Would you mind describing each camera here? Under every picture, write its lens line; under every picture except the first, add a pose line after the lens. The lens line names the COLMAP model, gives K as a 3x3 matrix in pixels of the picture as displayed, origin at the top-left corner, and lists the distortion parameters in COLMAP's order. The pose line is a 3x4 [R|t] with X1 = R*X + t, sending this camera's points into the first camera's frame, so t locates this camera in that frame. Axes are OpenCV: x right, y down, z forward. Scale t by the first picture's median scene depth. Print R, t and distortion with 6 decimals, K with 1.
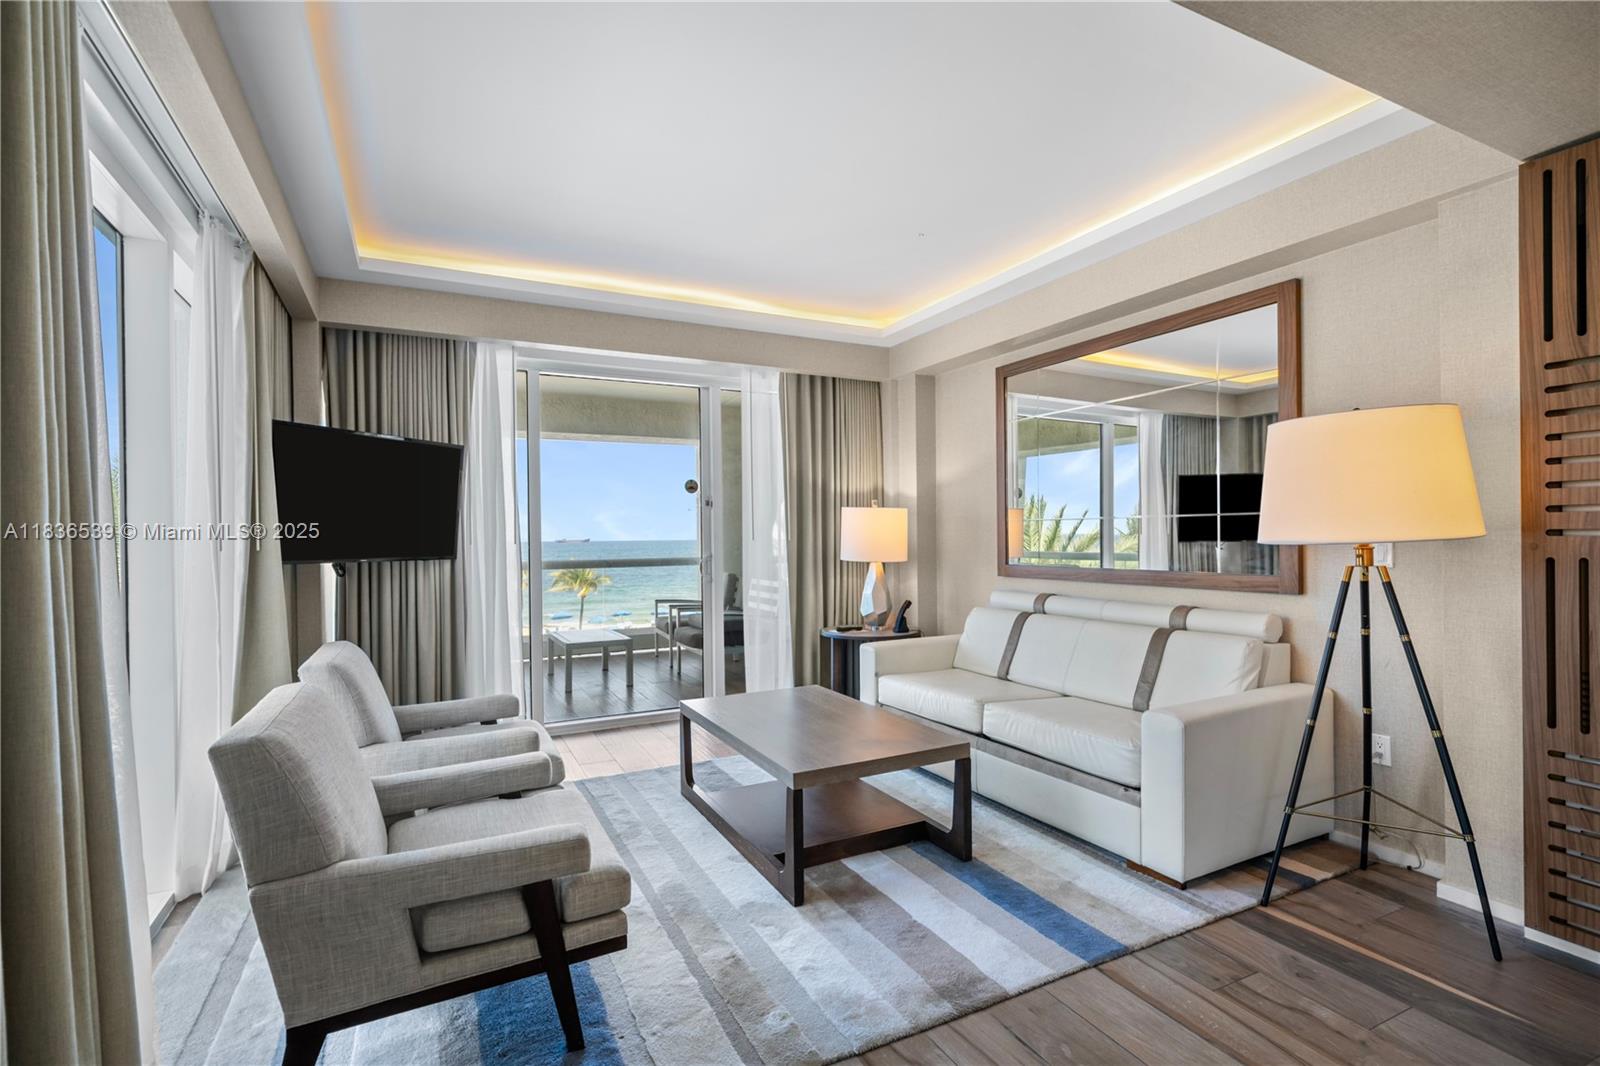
lens RADIAL K [[747.6, 0, 804.3], [0, 747.6, 540.1], [0, 0, 1]] dist [-0.001361, -0.000041]
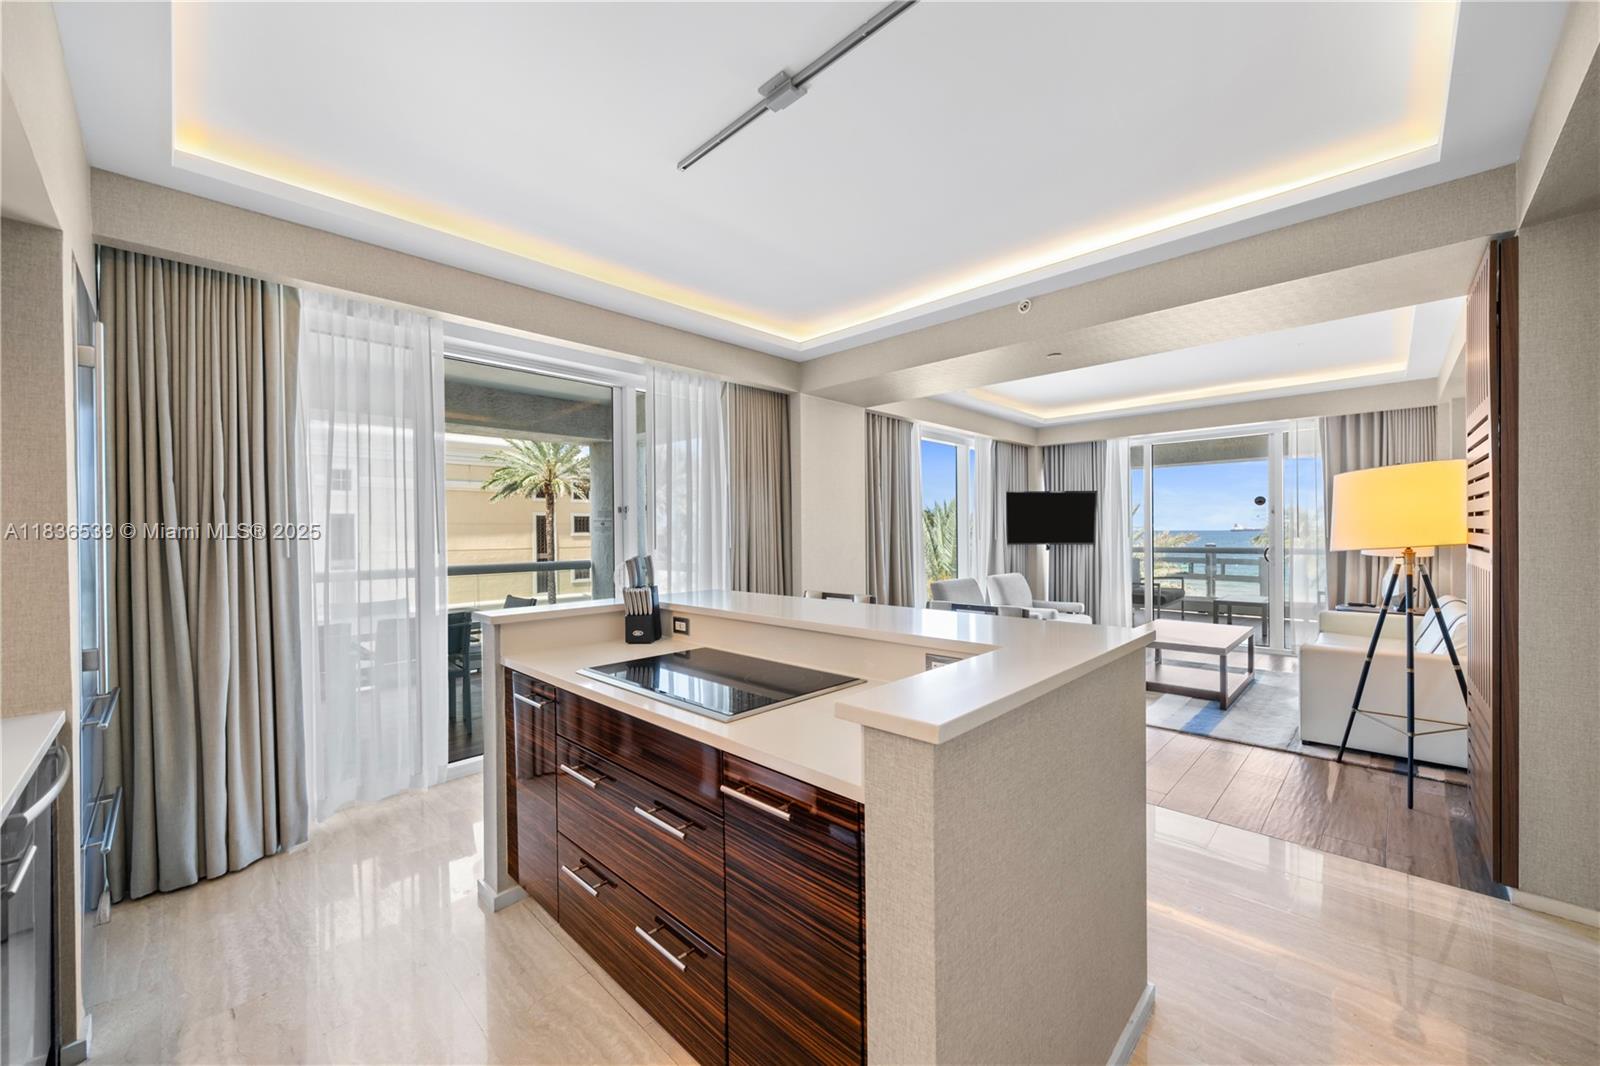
lens RADIAL K [[599.3, 0, 797.8], [0, 599.3, 535.6], [0, 0, 1]] dist [-0.002114, -0.000165]
pose [[0.318115, 0.015674, -0.947923, 1.065578], [-0.000557, 0.999866, 0.016346, -0.032404], [0.948052, -0.004672, 0.318081, -0.417983]]
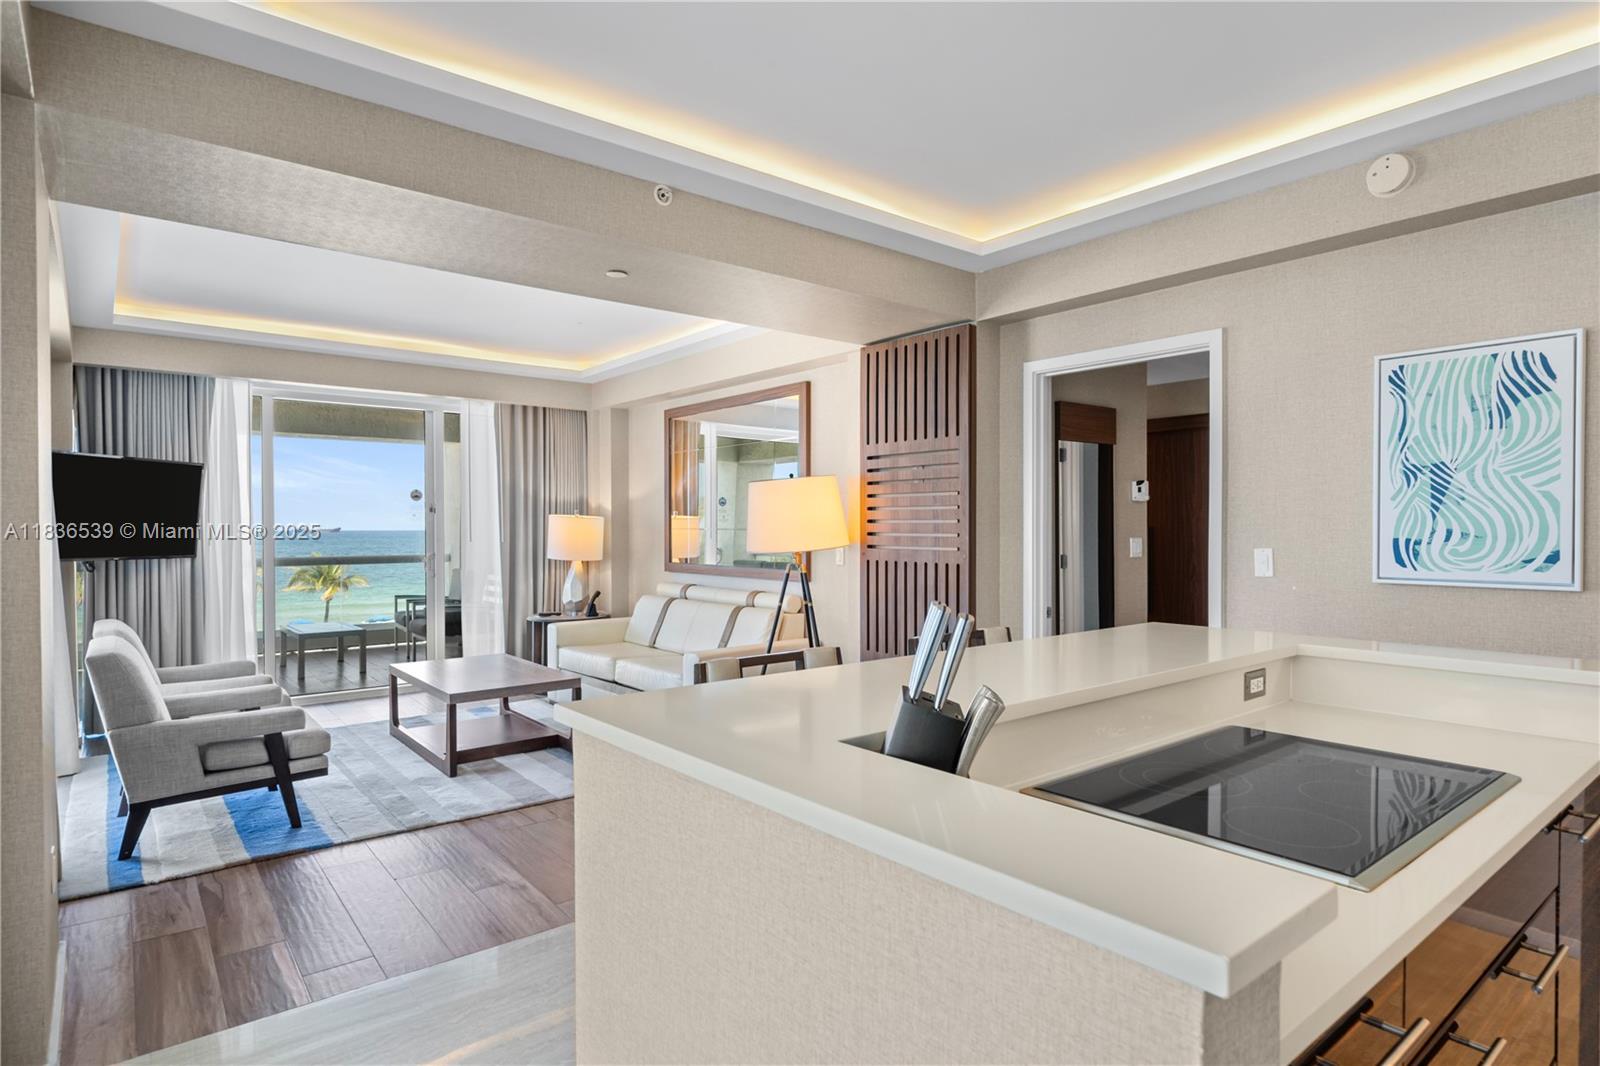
lens RADIAL K [[866.4, 0, 804.9], [0, 866.4, 536.6], [0, 0, 1]] dist [0.002014, -0.000628]
pose [[0.976933, 0.006923, 0.213435, 0.234711], [-0.007878, 0.999962, 0.003625, -0.026134], [-0.213402, -0.005223, 0.976951, -0.691730]]
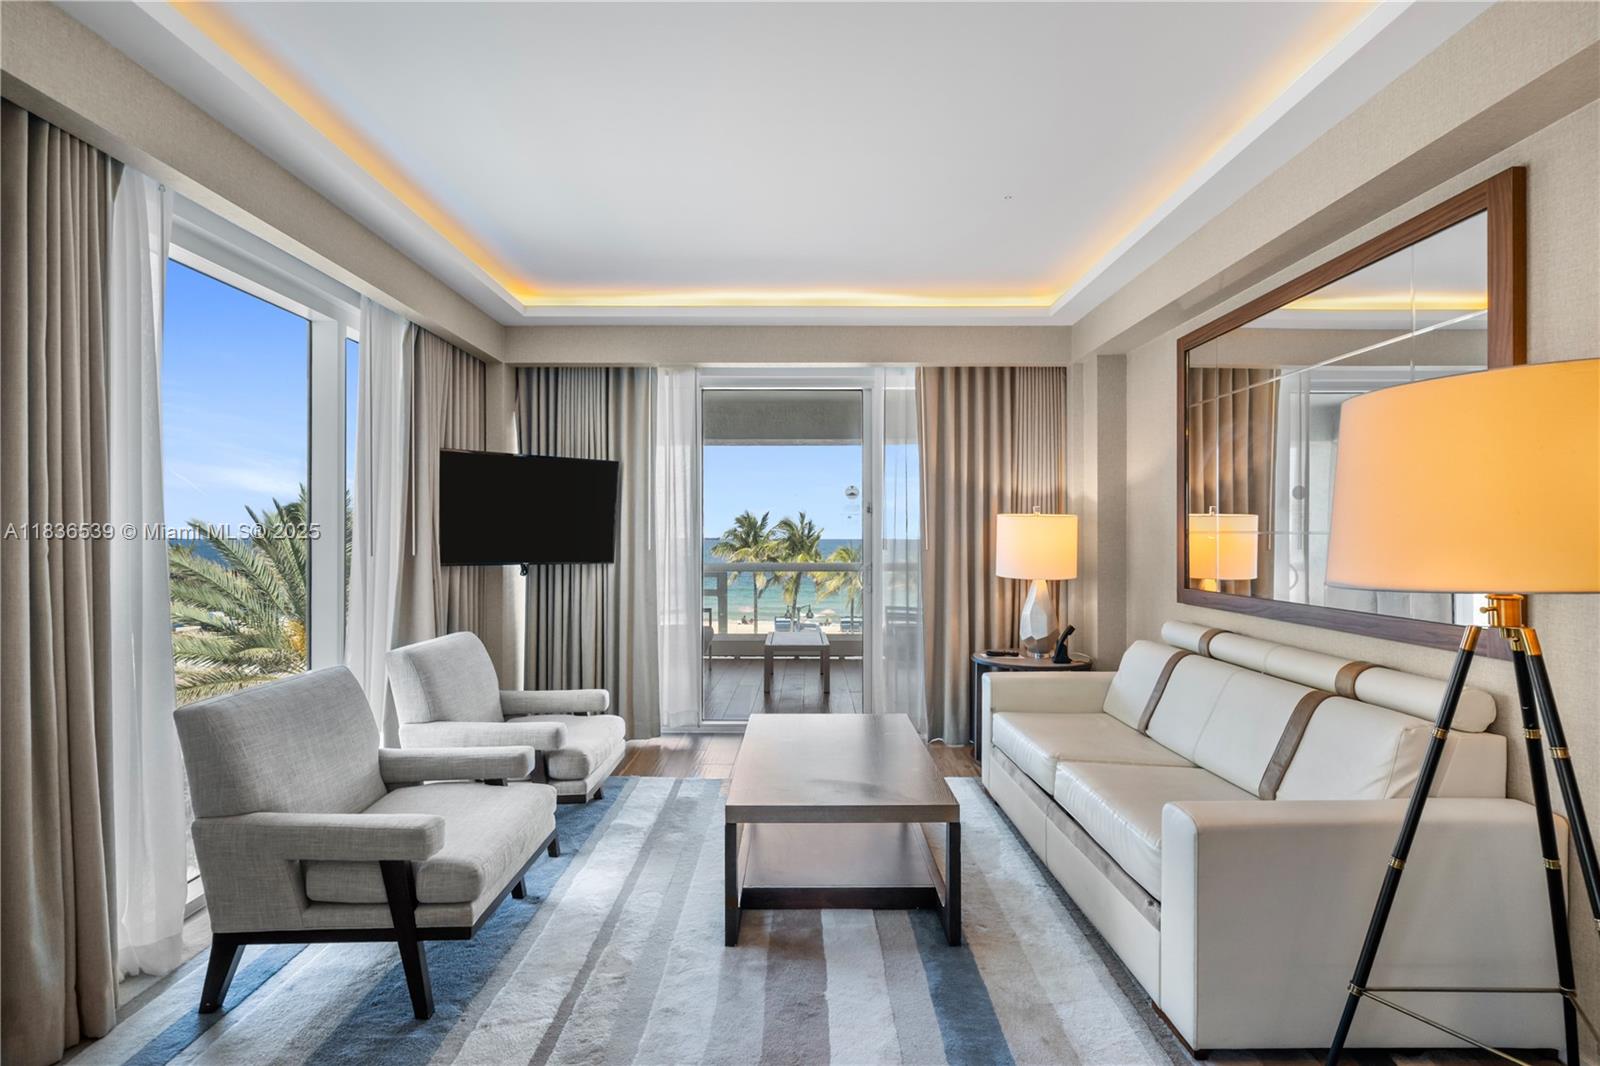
lens RADIAL K [[776.2, 0, 795.3], [0, 776.2, 533.2], [0, 0, 1]] dist [0.001022, 0.000102]
pose [[0.889168, 0.010092, -0.457469, 0.366897], [-0.012830, 0.999914, -0.002877, -0.023707], [0.457400, 0.008428, 0.889221, 0.112525]]
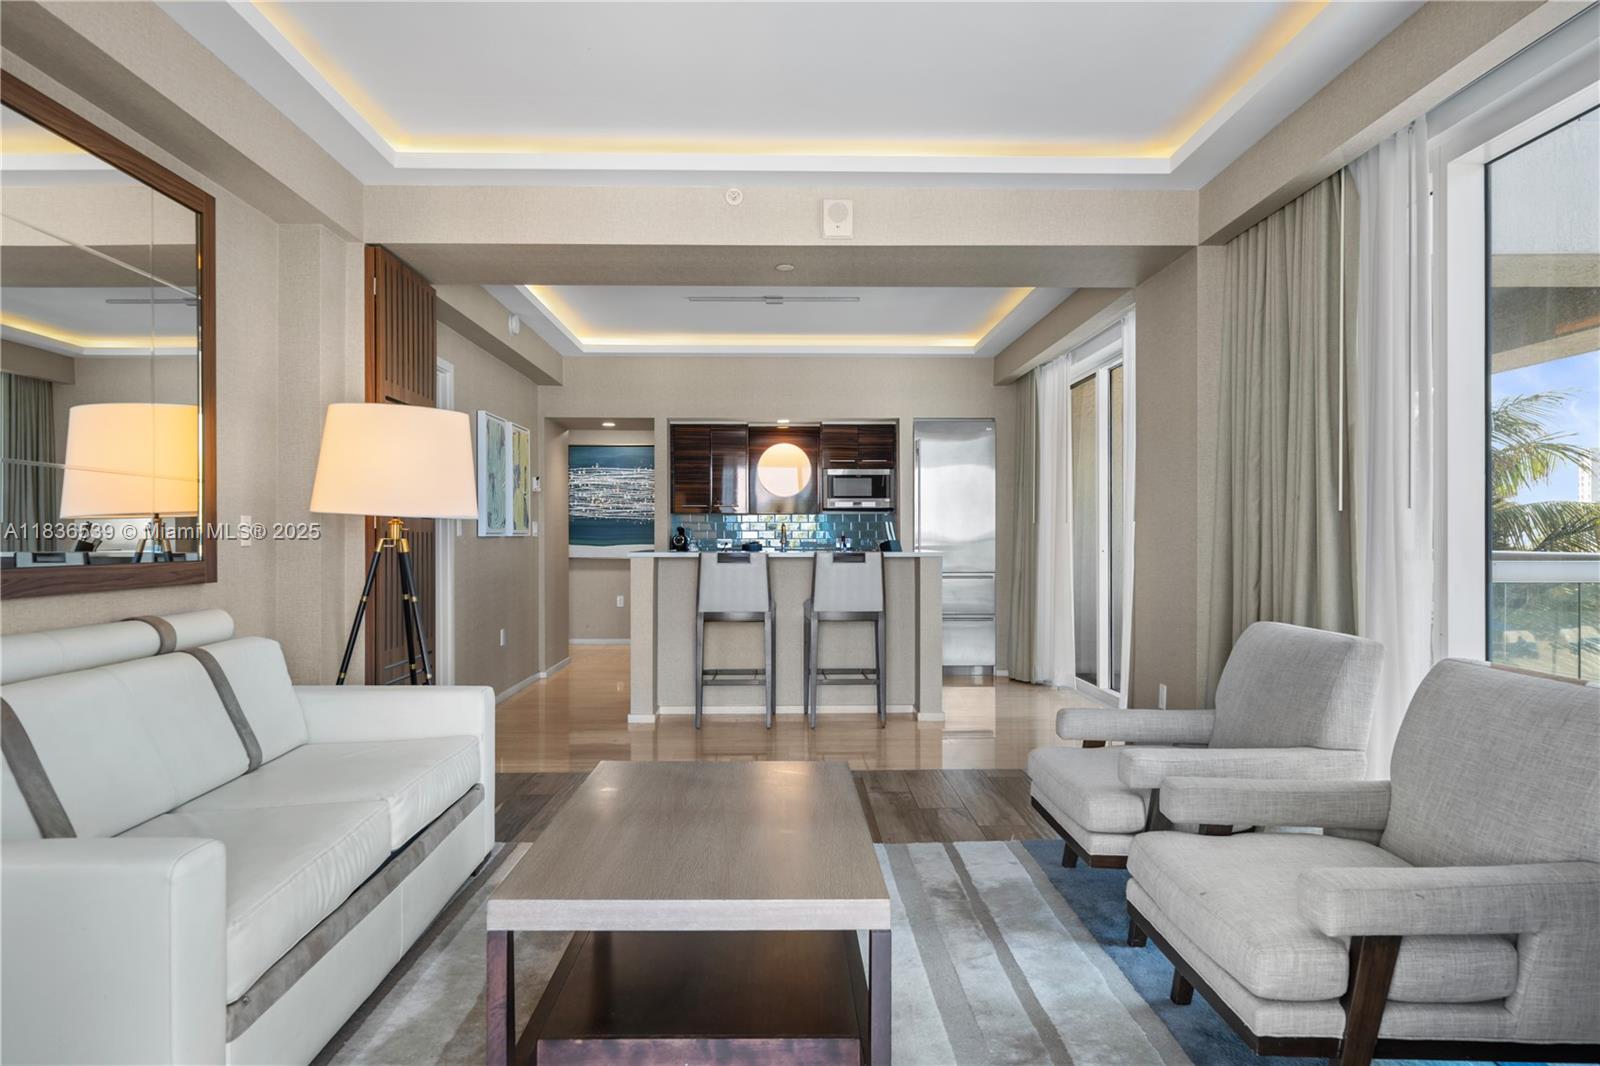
lens RADIAL K [[1069.2, 0, 801.2], [0, 1069.2, 537.2], [0, 0, 1]] dist [0.001370, -0.000428]
pose [[-0.902331, 0.011266, 0.430896, -0.376574], [0.012383, 0.999923, -0.000211, 0.028678], [-0.430865, 0.005146, -0.902402, 1.566836]]
